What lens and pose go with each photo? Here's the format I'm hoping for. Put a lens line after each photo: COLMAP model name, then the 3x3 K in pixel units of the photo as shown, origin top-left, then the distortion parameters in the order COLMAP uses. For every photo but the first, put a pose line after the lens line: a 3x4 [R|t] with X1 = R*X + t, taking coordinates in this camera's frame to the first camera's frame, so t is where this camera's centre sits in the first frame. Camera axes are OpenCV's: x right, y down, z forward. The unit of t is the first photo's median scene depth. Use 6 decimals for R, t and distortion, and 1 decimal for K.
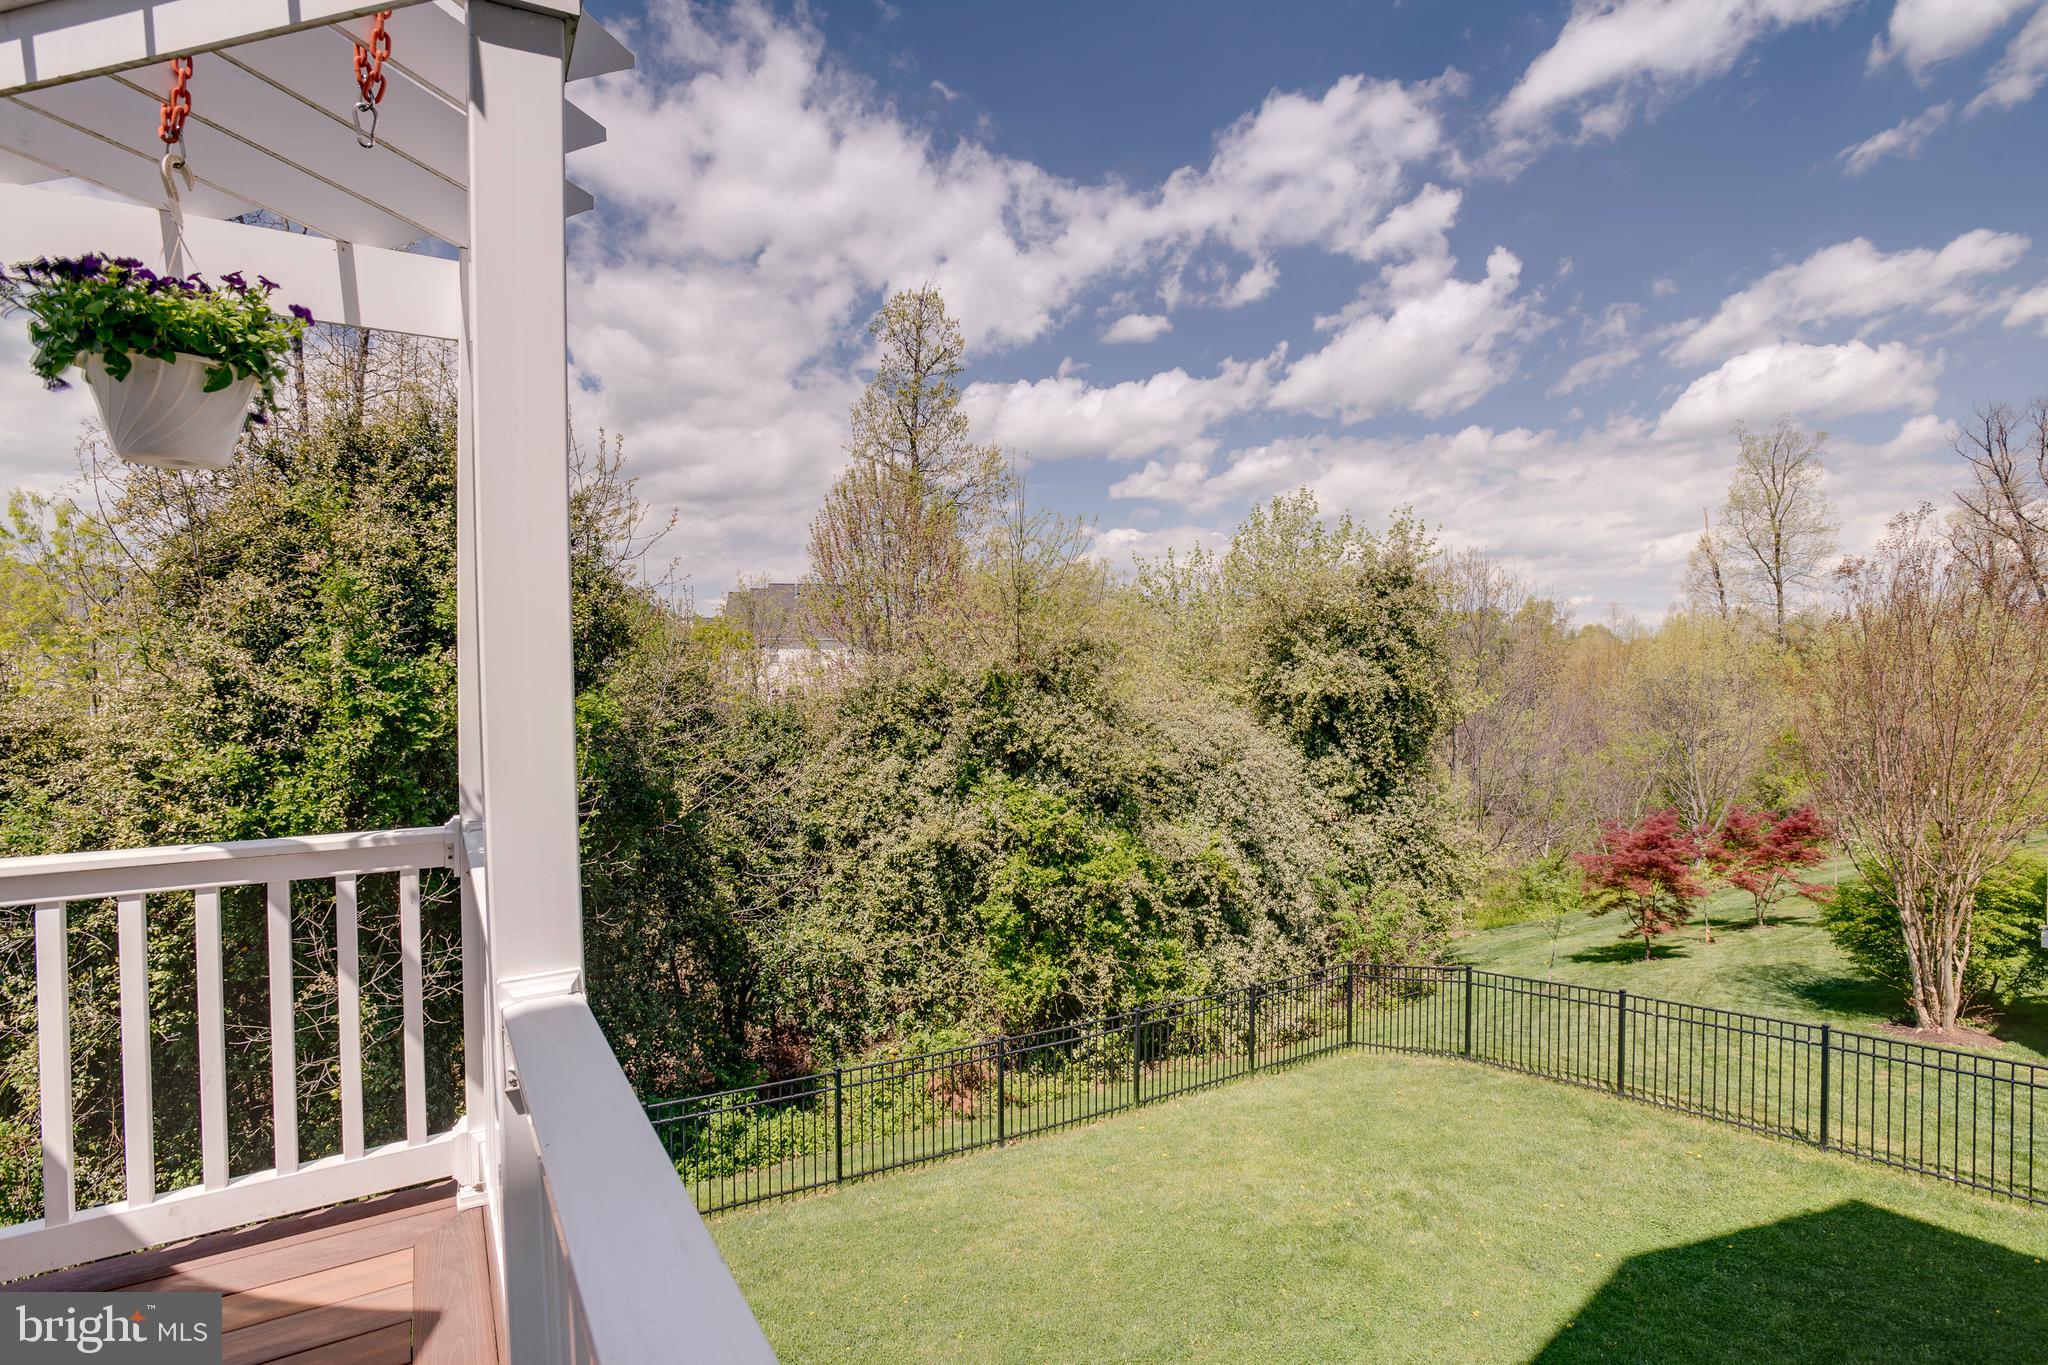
lens RADIAL K [[997.1, 0, 1016.5], [0, 997.1, 681.7], [0, 0, 1]] dist [-0.045209, 0.014647]
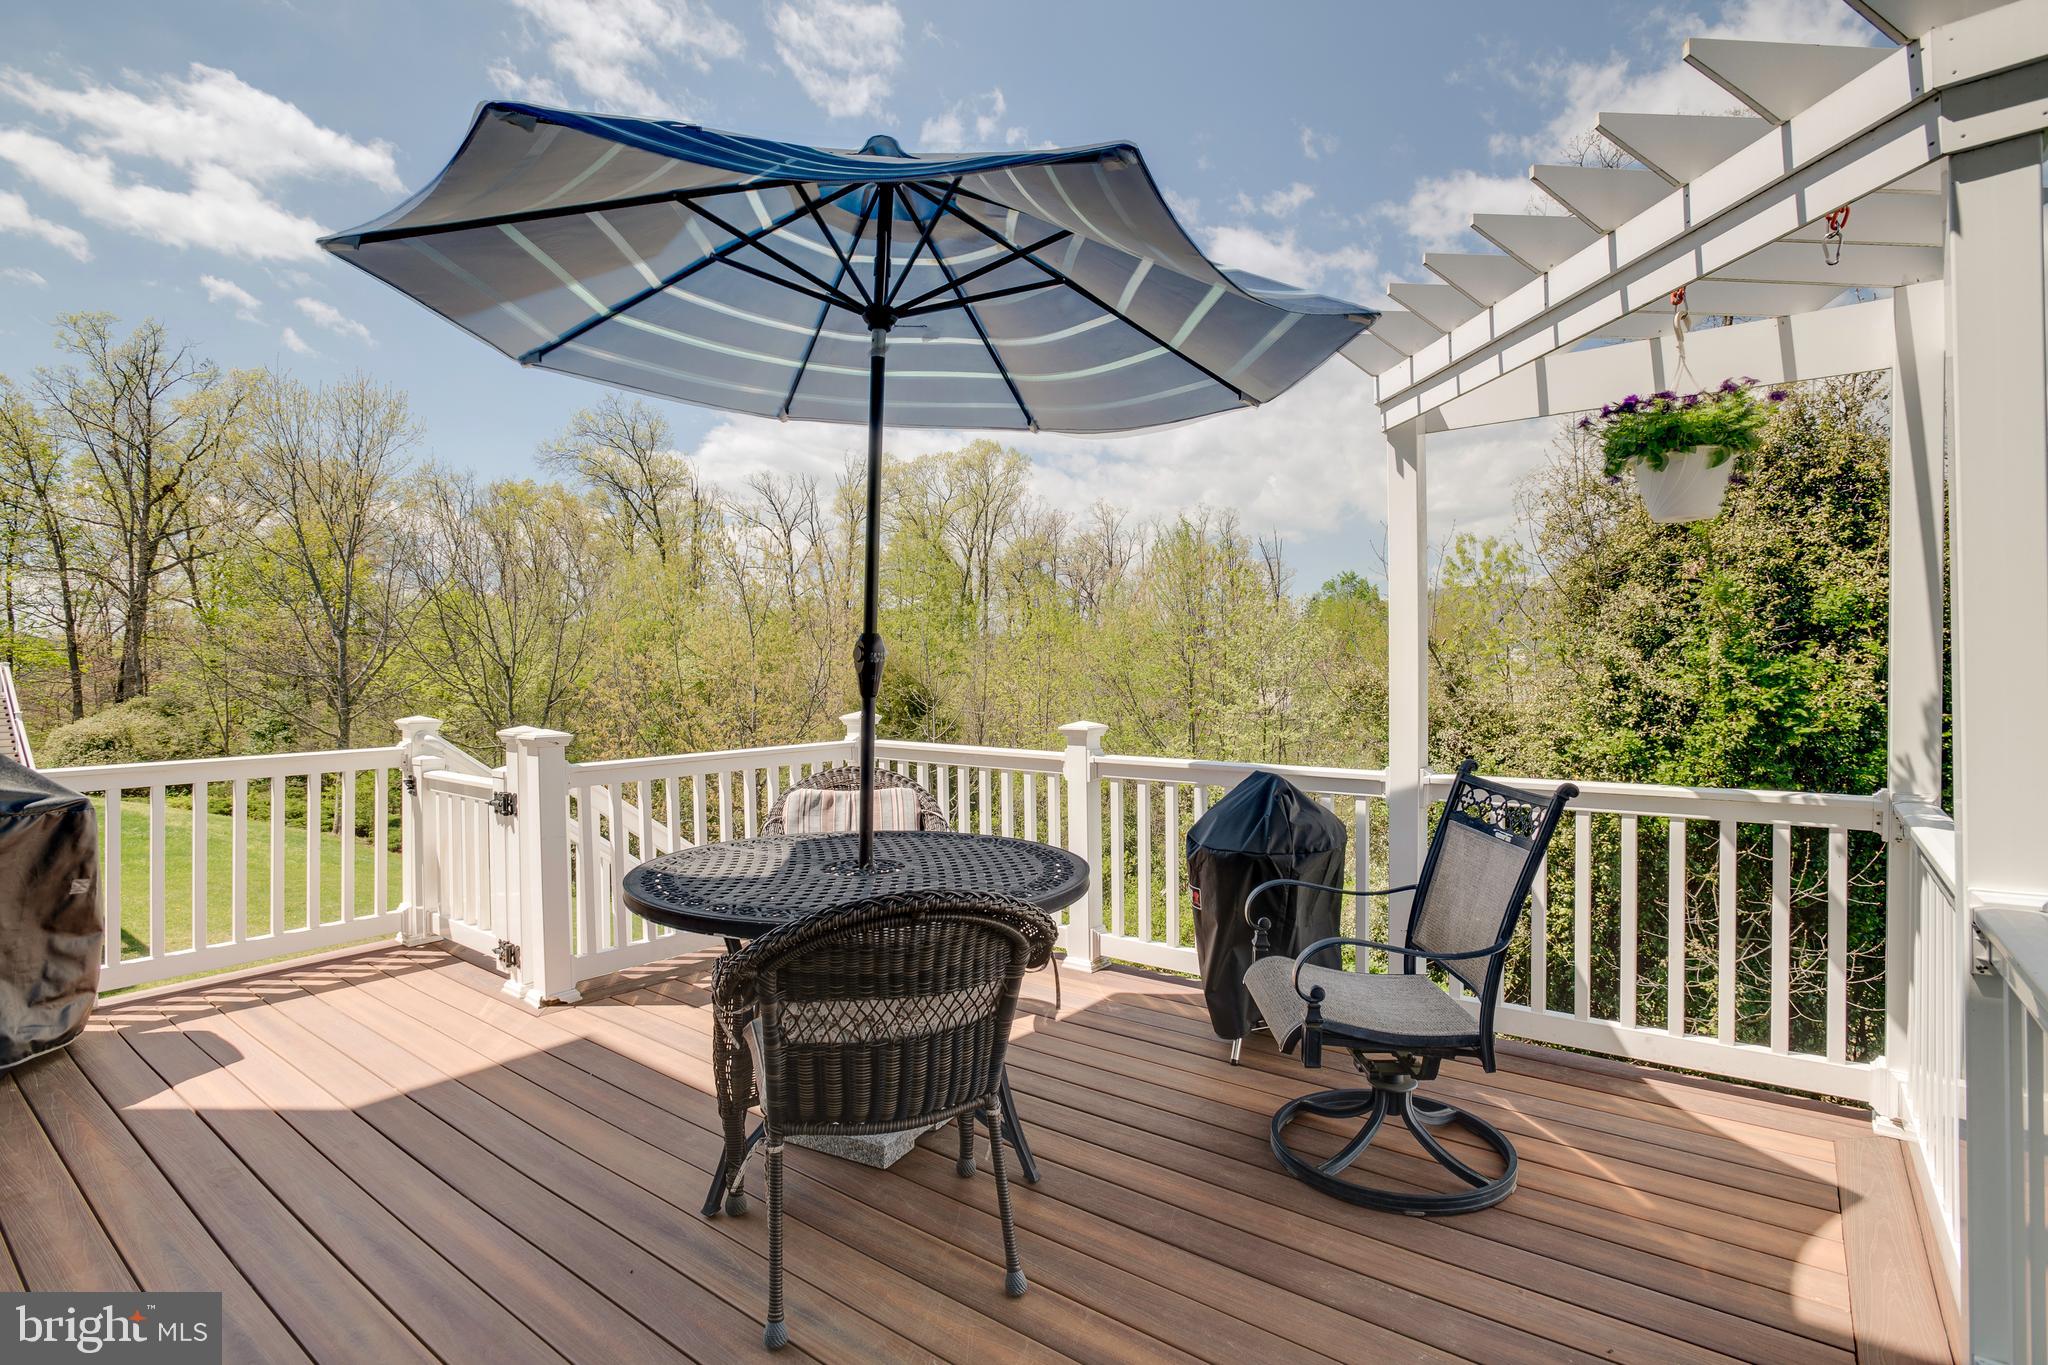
lens RADIAL K [[997.1, 0, 1016.5], [0, 997.1, 681.7], [0, 0, 1]] dist [-0.045209, 0.014647]
pose [[0.362105, 0.008353, -0.932100, 0.078516], [-0.008936, 0.999945, 0.005490, 0.012356], [0.932094, 0.006341, 0.362160, -0.242082]]
